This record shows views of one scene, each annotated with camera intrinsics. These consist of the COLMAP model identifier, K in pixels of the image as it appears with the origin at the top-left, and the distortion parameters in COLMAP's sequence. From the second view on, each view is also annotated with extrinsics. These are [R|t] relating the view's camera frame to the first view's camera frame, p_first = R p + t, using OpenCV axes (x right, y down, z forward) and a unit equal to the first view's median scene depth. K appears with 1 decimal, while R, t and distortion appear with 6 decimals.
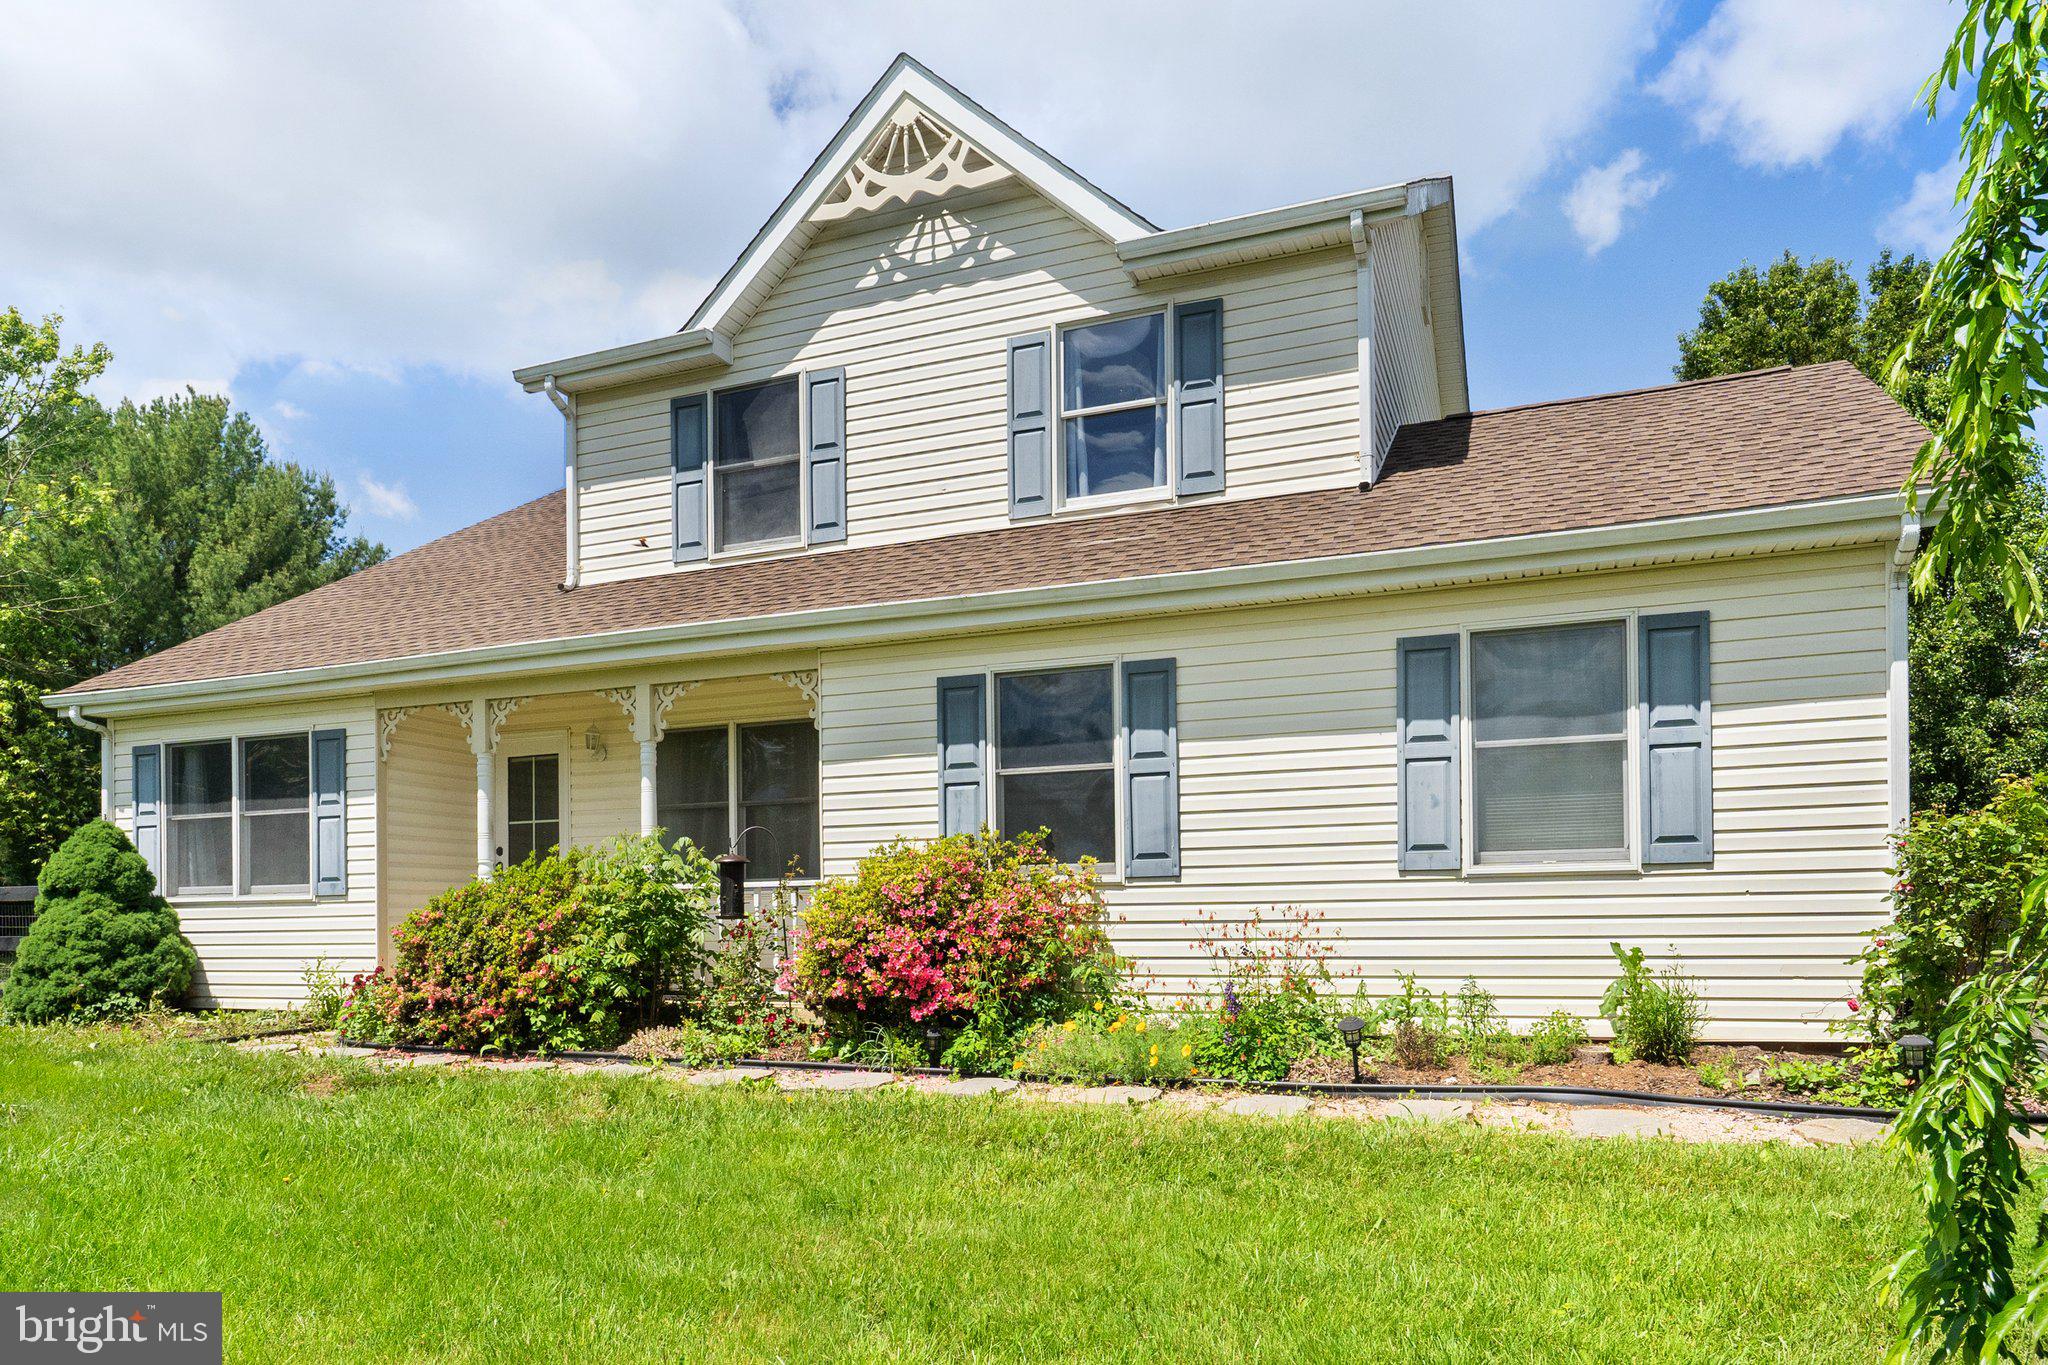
lens RADIAL K [[1413.2, 0, 1018.1], [0, 1413.2, 871.8], [0, 0, 1]] dist [0.003874, -0.001262]
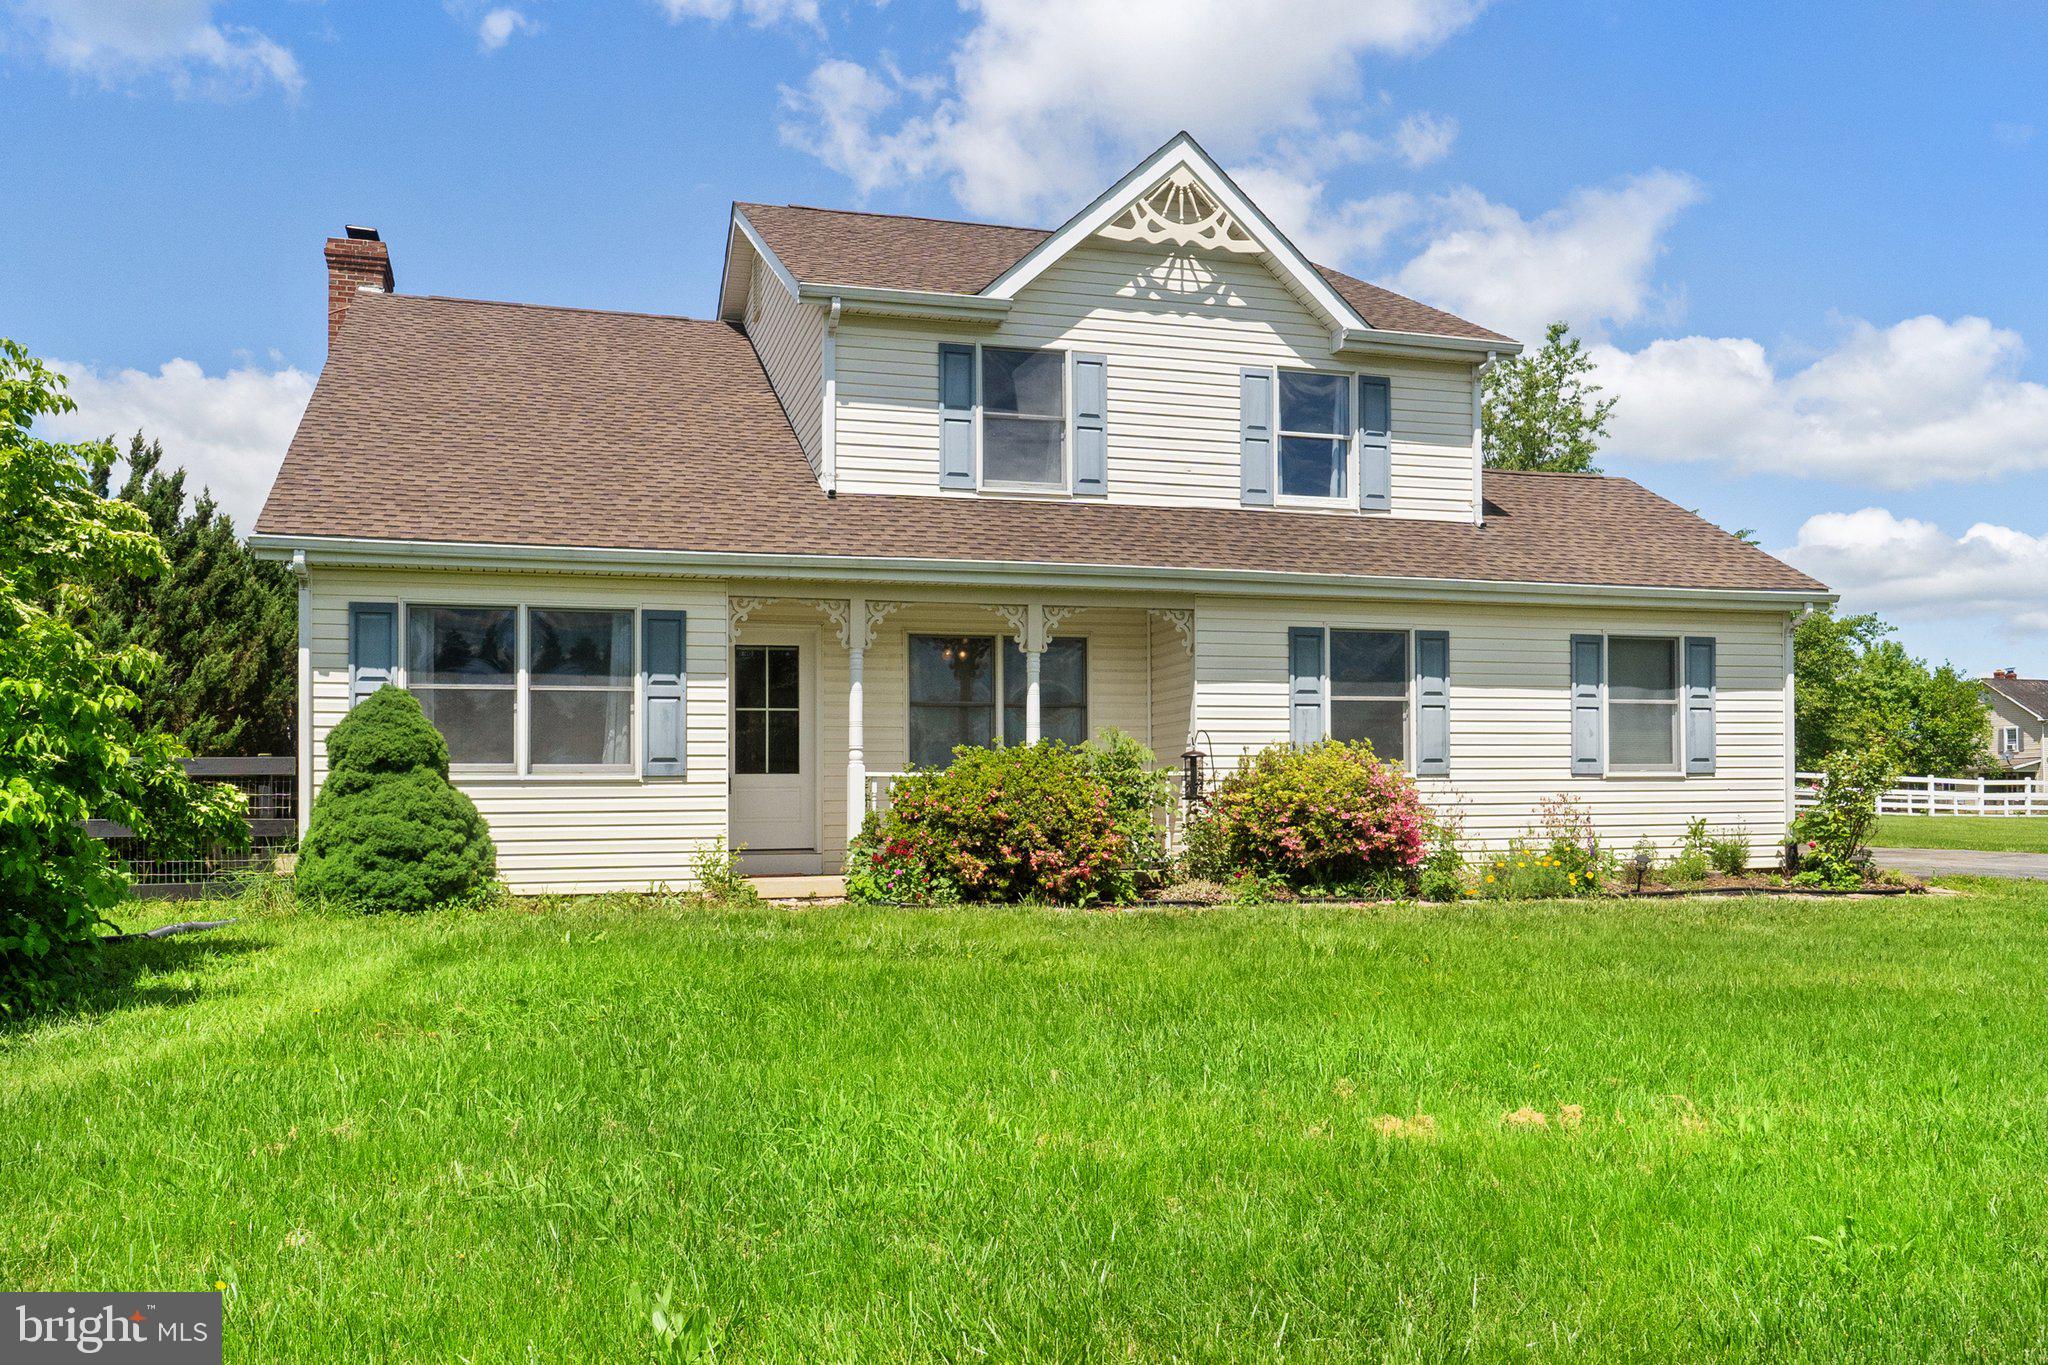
lens RADIAL K [[1793.4, 0, 1022.4], [0, 1793.4, 752.6], [0, 0, 1]] dist [0.002210, -0.002319]
pose [[0.756231, 0.032015, 0.653520, -1.243736], [-0.016409, 0.999416, -0.029973, 0.037114], [-0.654098, 0.011943, 0.756315, -0.131298]]
